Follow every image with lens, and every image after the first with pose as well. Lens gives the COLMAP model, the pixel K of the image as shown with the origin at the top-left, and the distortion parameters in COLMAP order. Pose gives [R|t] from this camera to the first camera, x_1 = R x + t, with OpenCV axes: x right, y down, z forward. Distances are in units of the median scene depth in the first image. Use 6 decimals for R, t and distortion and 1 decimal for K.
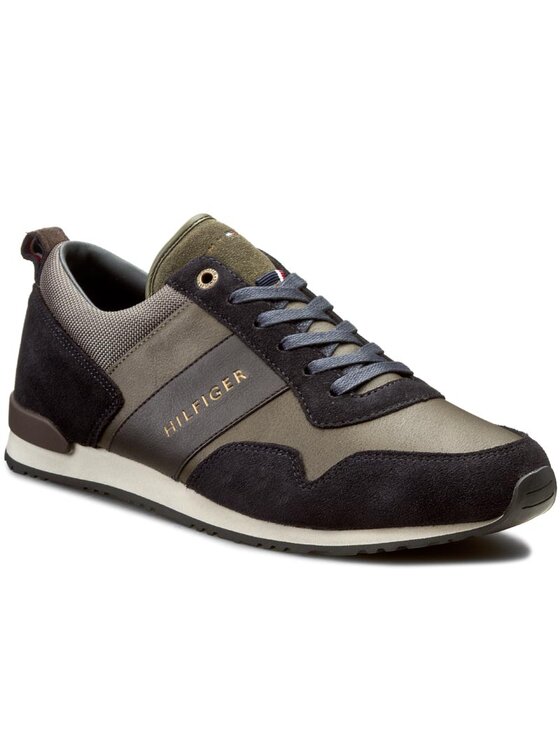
lens RADIAL K [[2358.5, 0, 274.8], [0, 2358.5, 378.7], [0, 0, 1]] dist [0.520618, 0.000000]
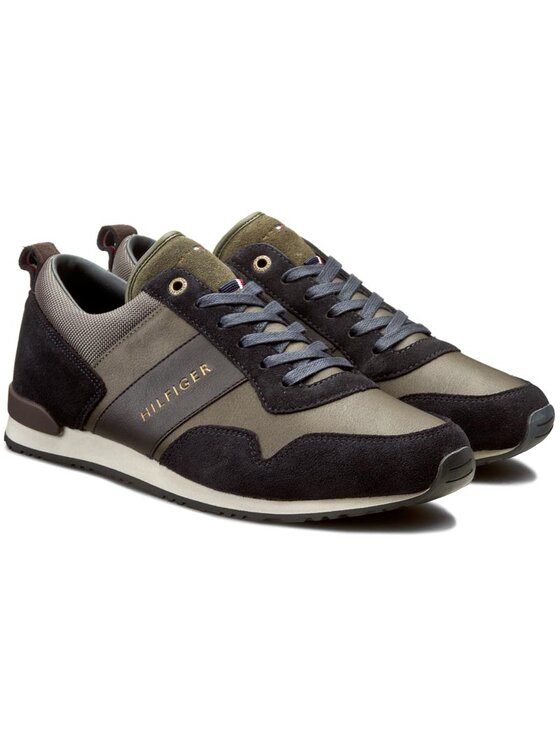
lens RADIAL K [[2358.5, 0, 285.1], [0, 2358.5, 367.4], [0, 0, 1]] dist [0.520618, 0.000000]
pose [[0.999895, 0.001593, -0.014371, 0.041669], [-0.001598, 0.999999, -0.000373, -0.001729], [0.014370, 0.000396, 0.999897, -0.172225]]
